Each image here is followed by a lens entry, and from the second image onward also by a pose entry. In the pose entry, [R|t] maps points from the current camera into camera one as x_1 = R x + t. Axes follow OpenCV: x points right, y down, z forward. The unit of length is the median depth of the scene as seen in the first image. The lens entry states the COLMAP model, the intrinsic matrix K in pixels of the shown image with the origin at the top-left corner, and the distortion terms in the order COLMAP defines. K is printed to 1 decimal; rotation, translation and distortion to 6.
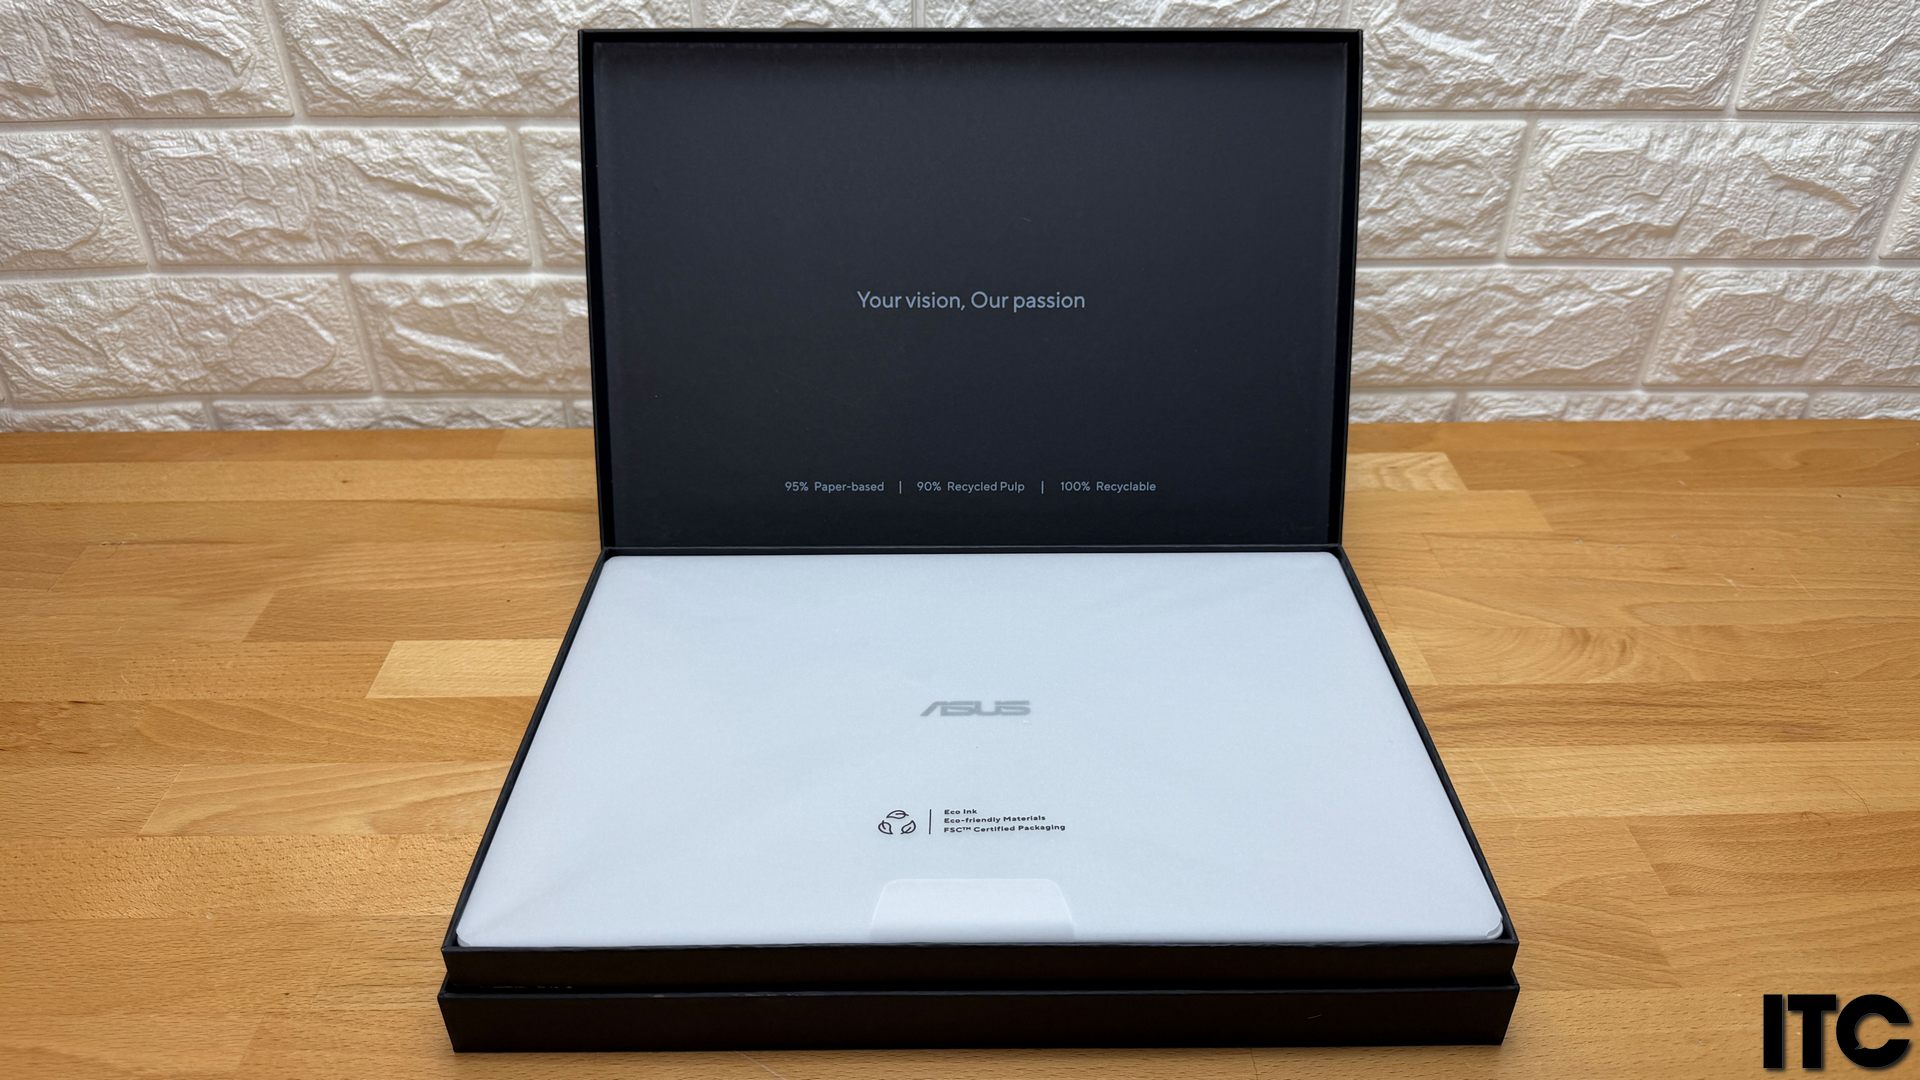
lens RADIAL K [[1431.5, 0, 969.6], [0, 1431.5, 541.3], [0, 0, 1]] dist [-0.052053, 0.017764]
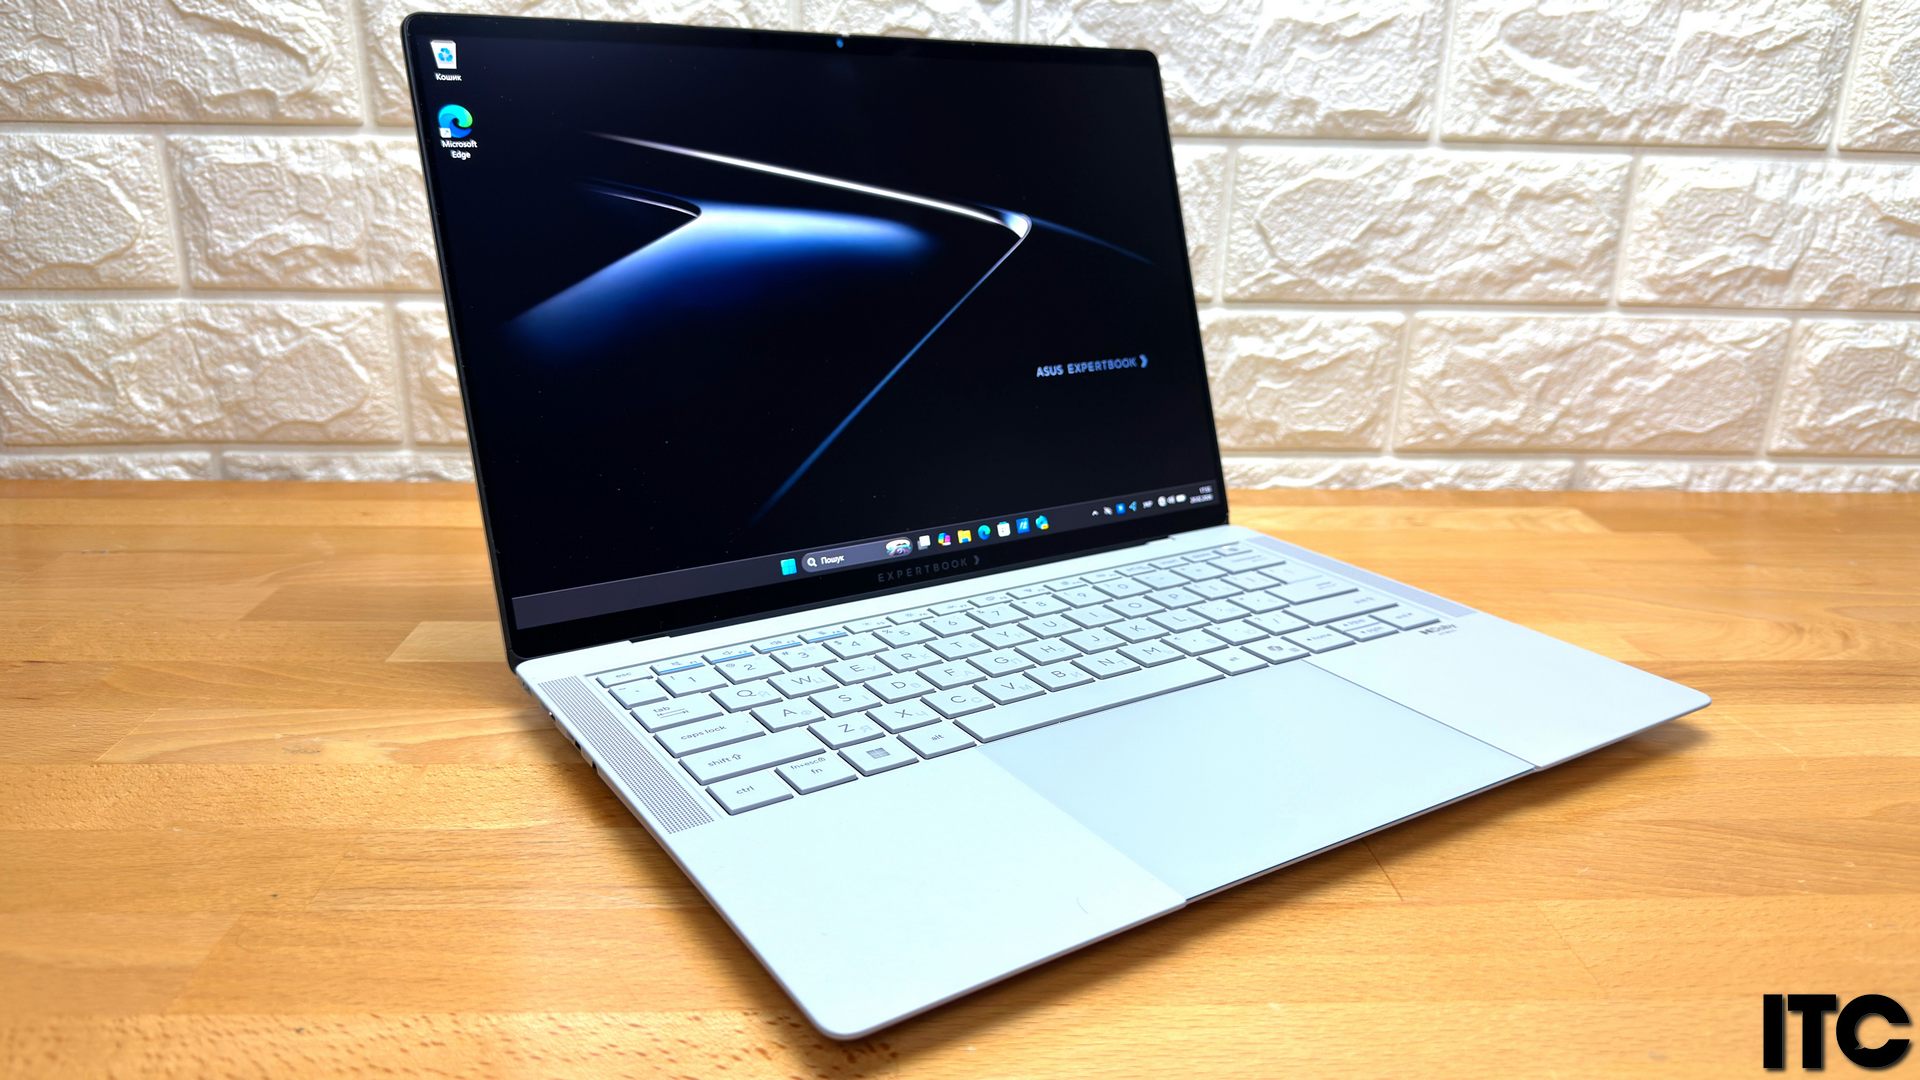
lens RADIAL K [[1431.5, 0, 953.2], [0, 1431.5, 538.9], [0, 0, 1]] dist [-0.052053, 0.017764]
pose [[0.999723, 0.009192, 0.021689, -0.093519], [-0.002712, 0.959514, -0.281647, 0.230254], [-0.023400, 0.281510, 0.959273, 0.144484]]
